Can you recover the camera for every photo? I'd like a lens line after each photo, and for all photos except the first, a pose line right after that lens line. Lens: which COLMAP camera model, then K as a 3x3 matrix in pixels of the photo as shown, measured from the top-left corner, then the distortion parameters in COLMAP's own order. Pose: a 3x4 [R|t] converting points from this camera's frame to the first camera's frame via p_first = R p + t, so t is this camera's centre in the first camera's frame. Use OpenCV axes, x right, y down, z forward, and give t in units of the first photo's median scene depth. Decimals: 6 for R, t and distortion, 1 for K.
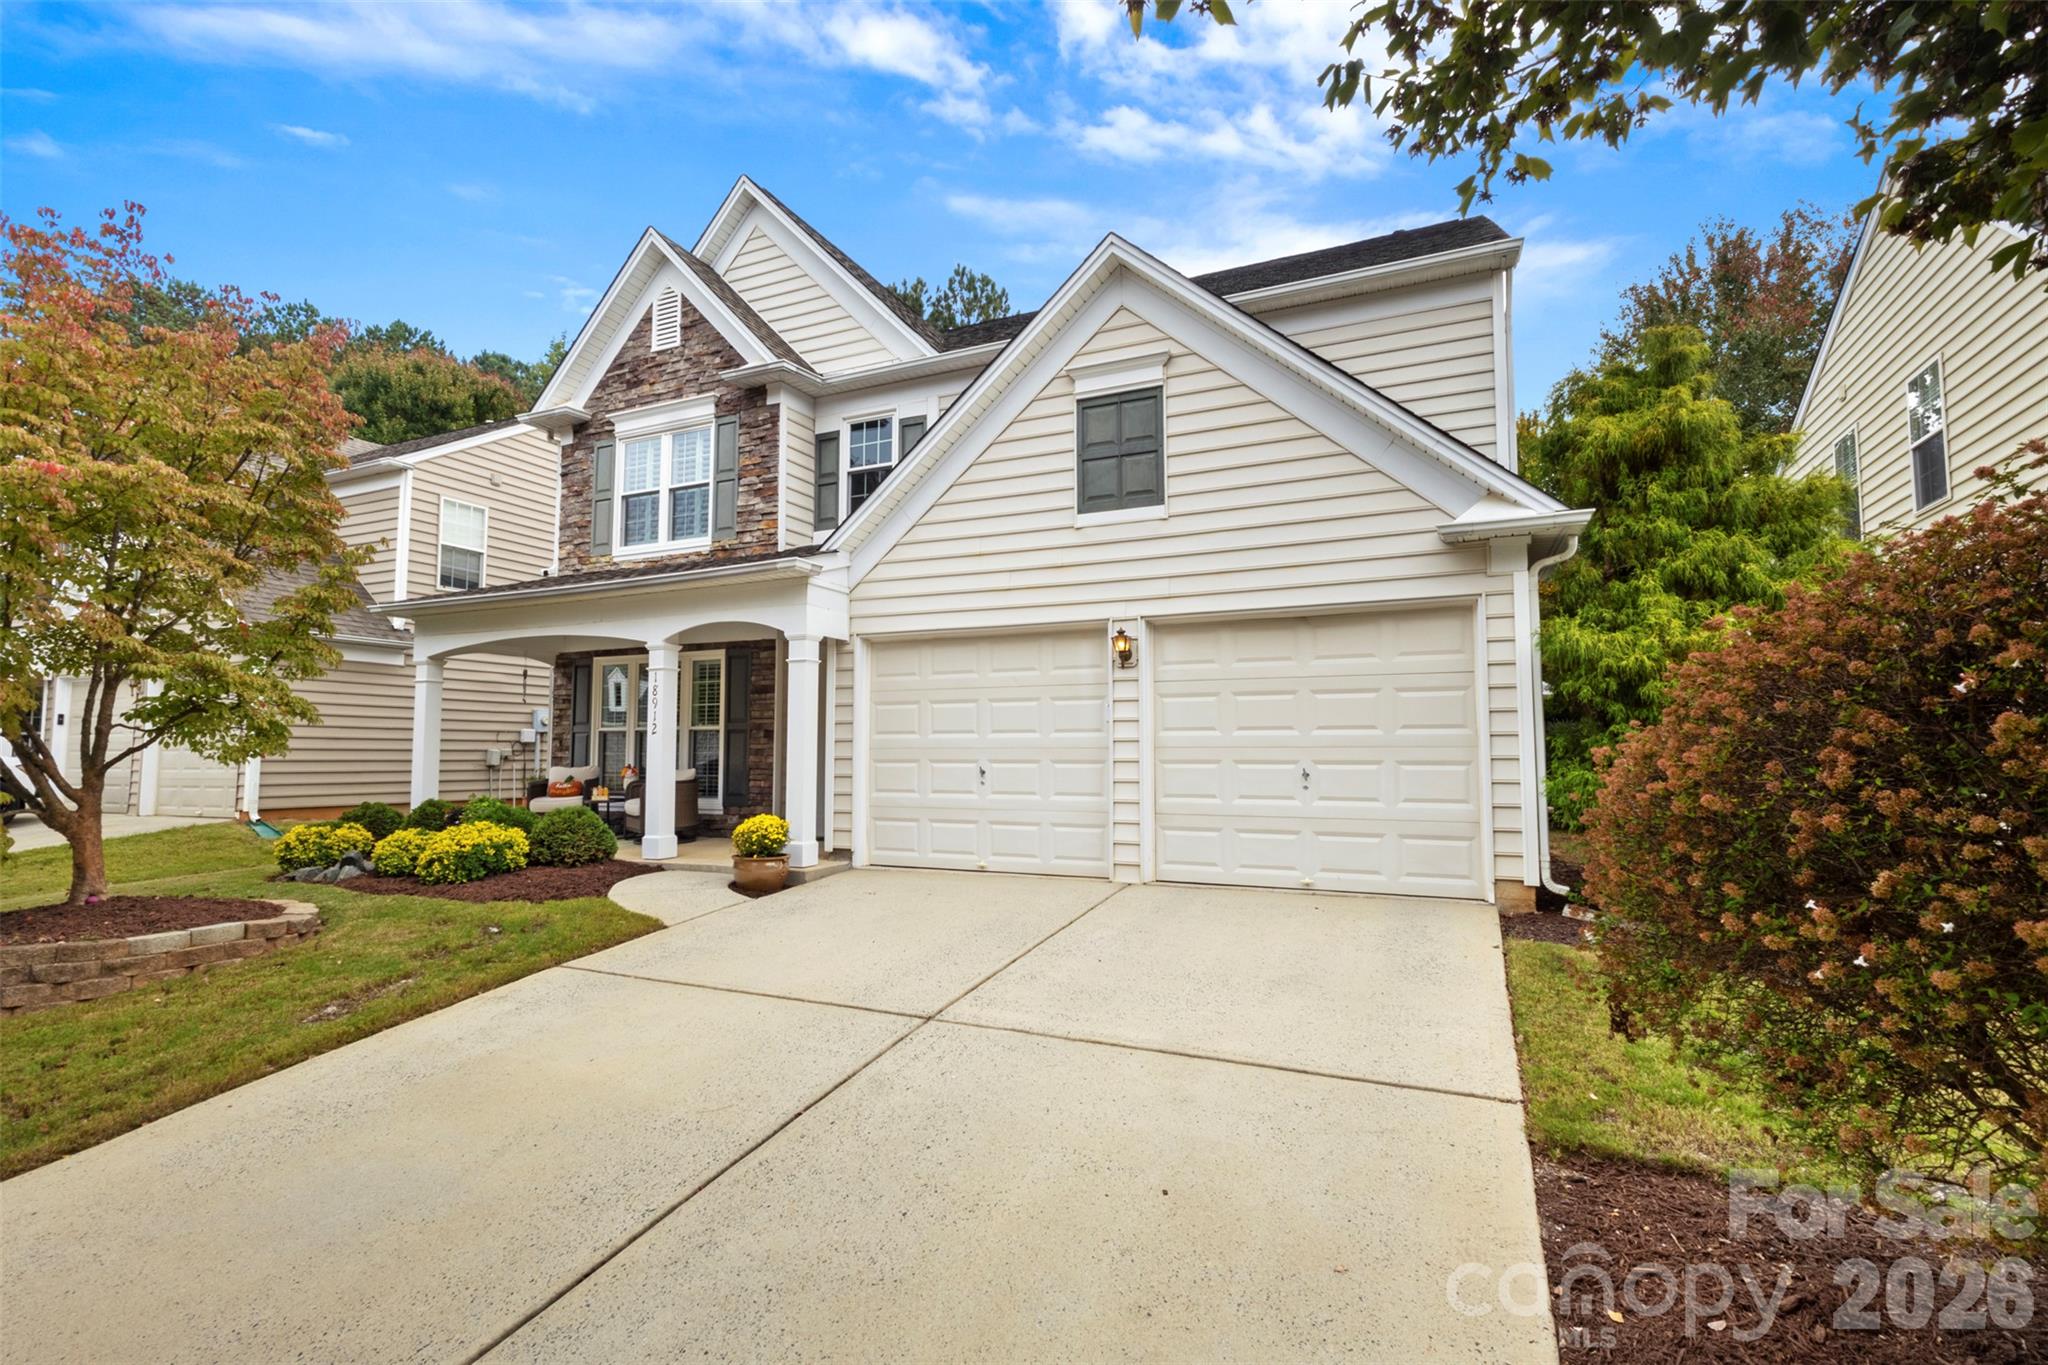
lens RADIAL K [[954.9, 0, 1013.0], [0, 954.9, 685.8], [0, 0, 1]] dist [0.002901, 0.001826]
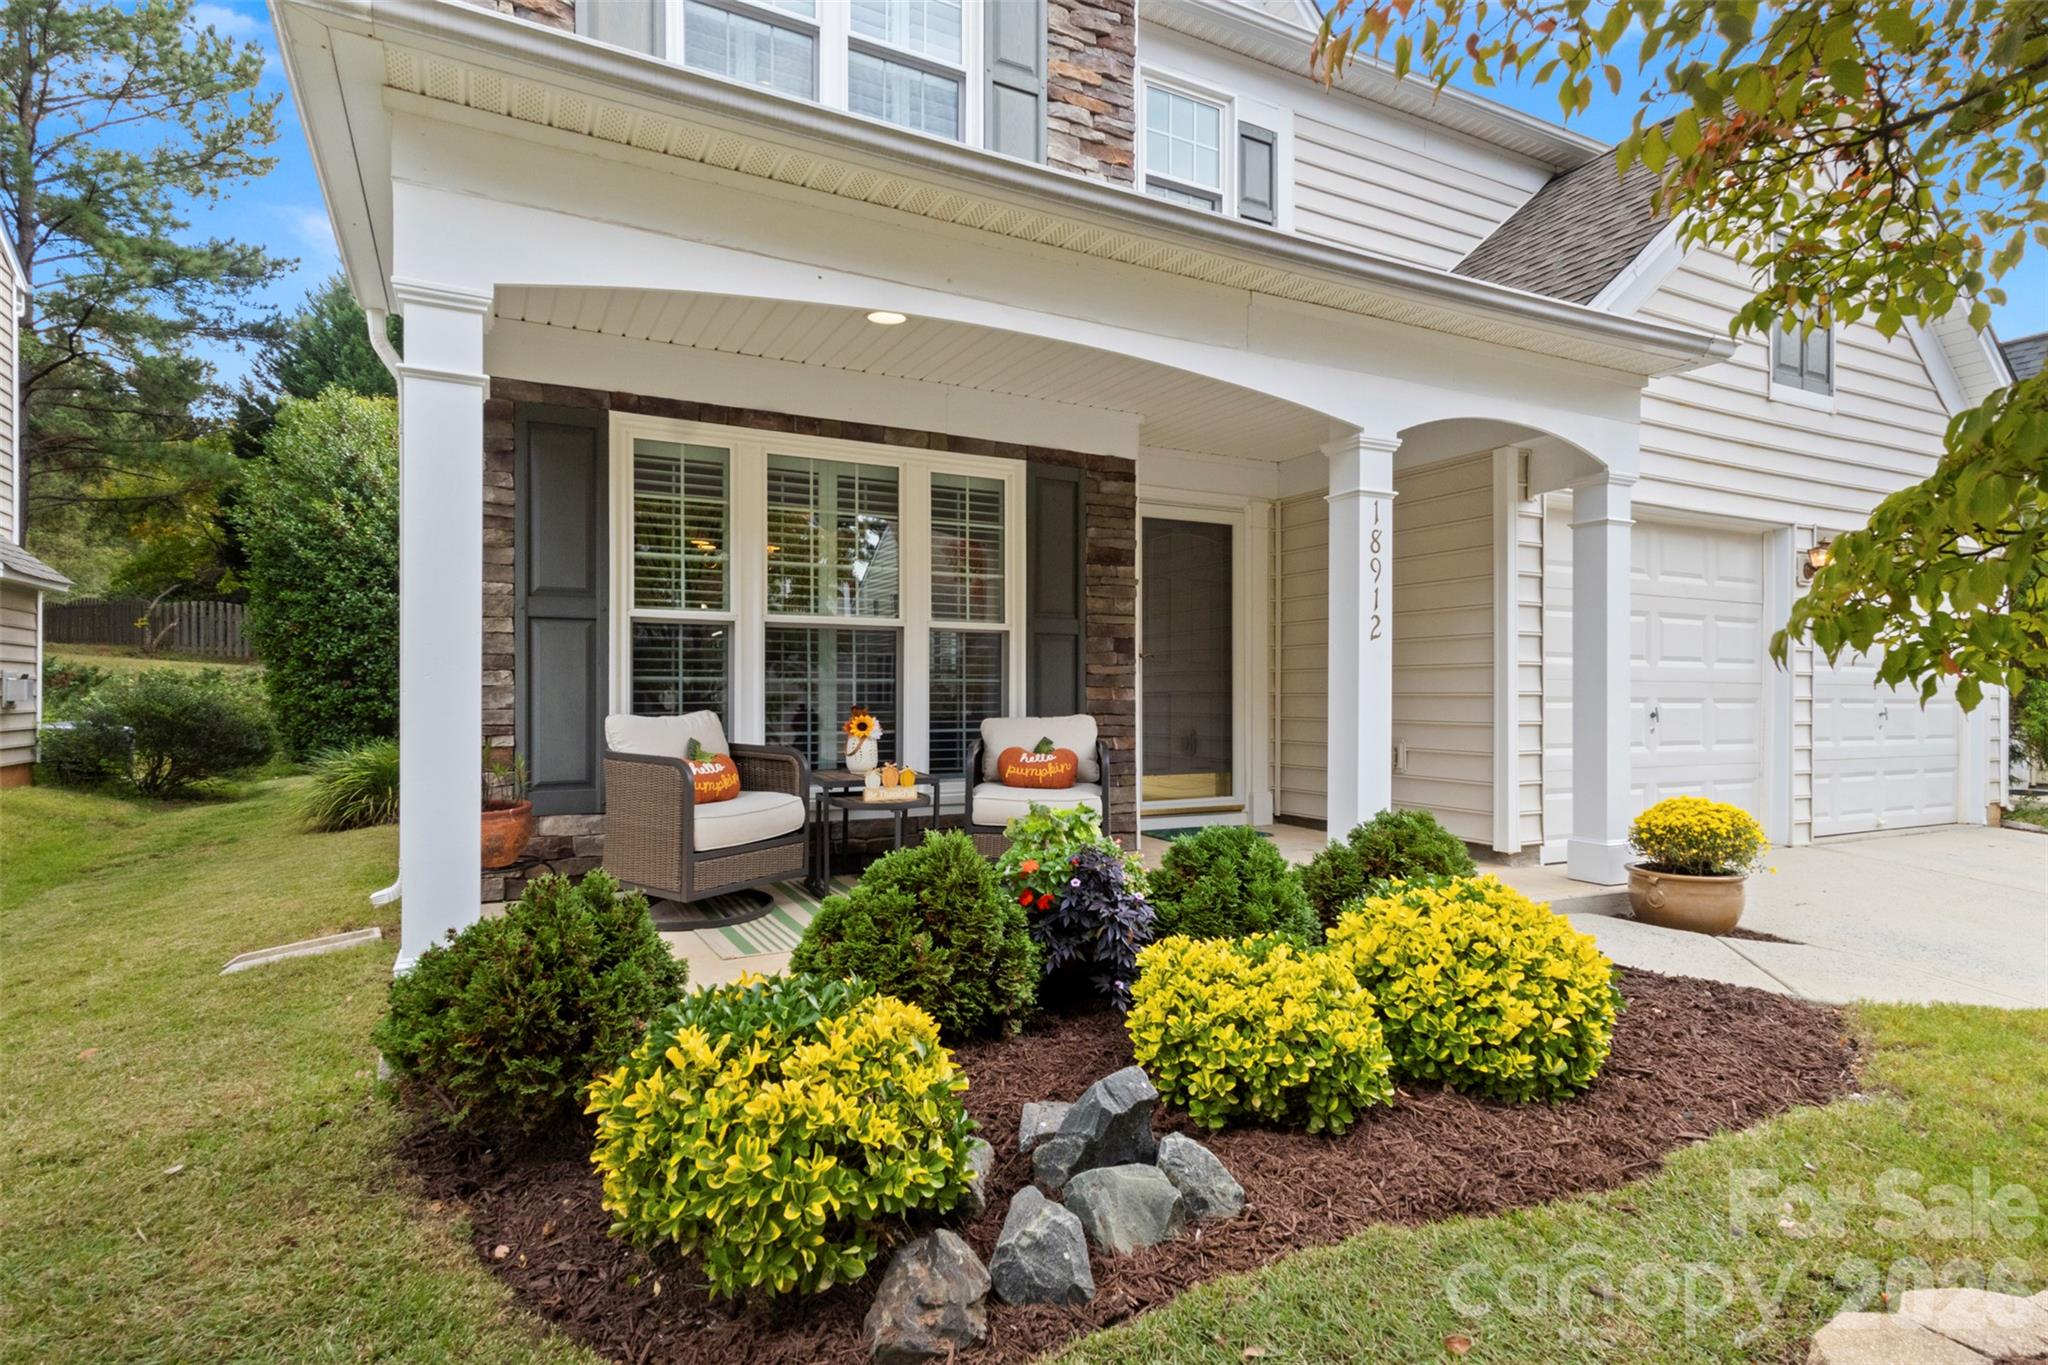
lens RADIAL K [[1033.8, 0, 1018.1], [0, 1033.8, 686.7], [0, 0, 1]] dist [0.013263, 0.000458]
pose [[0.612825, 0.001597, 0.790217, -0.958219], [-0.066926, 0.996510, 0.049888, 0.064449], [-0.787380, -0.083459, 0.610793, 0.926750]]
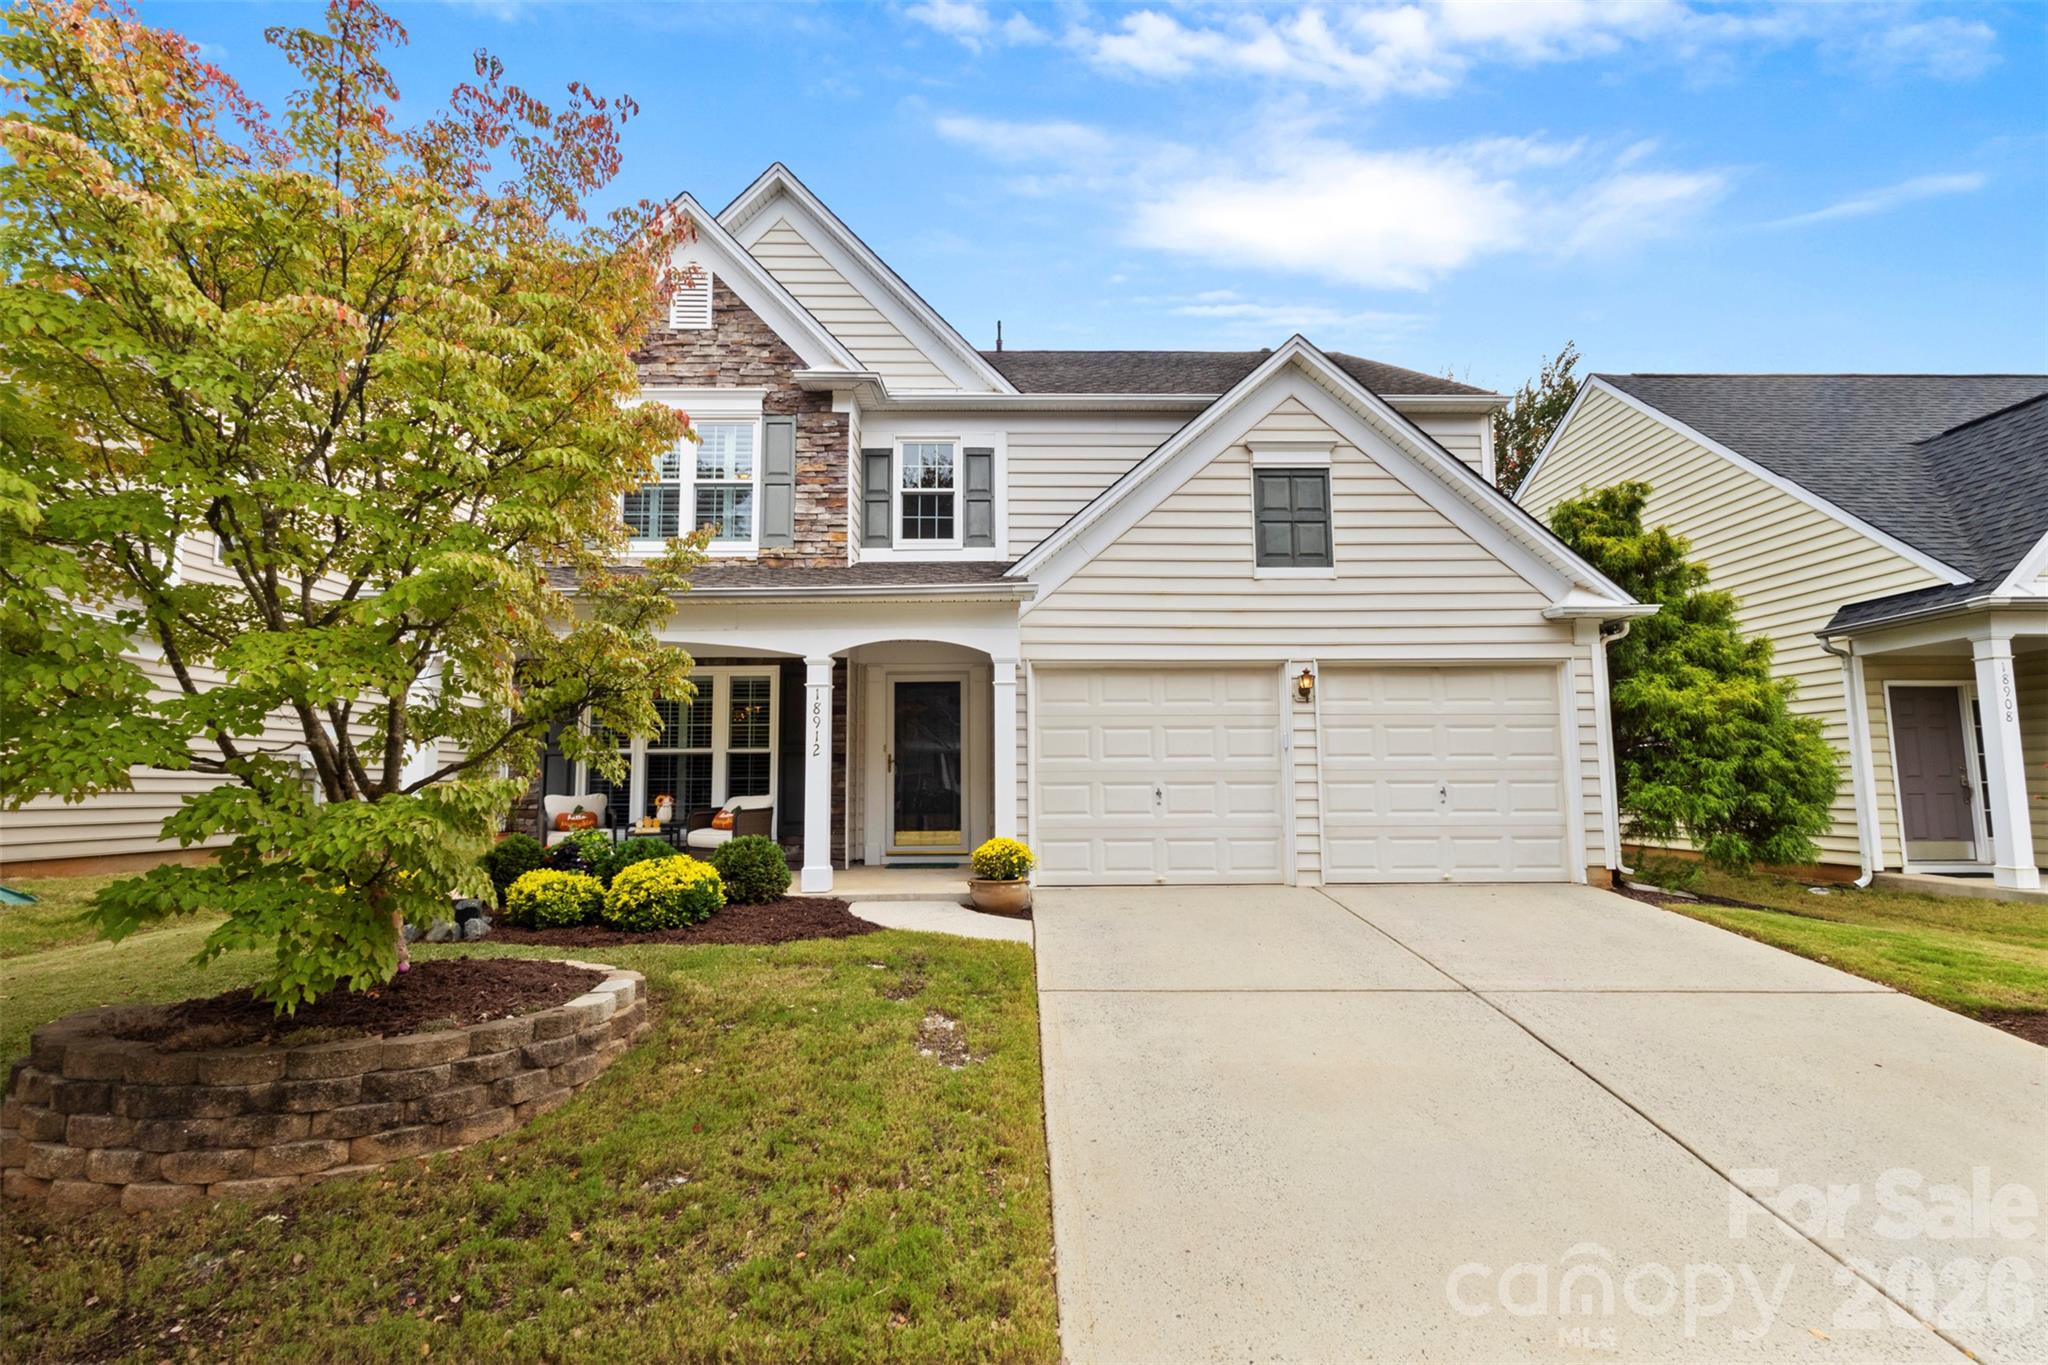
lens RADIAL K [[954.9, 0, 1025.0], [0, 954.9, 684.3], [0, 0, 1]] dist [0.002901, 0.001826]
pose [[0.899505, 0.041753, 0.434910, -0.664053], [-0.026572, 0.998809, -0.040931, 0.015509], [-0.436101, 0.025261, 0.899543, 0.088709]]
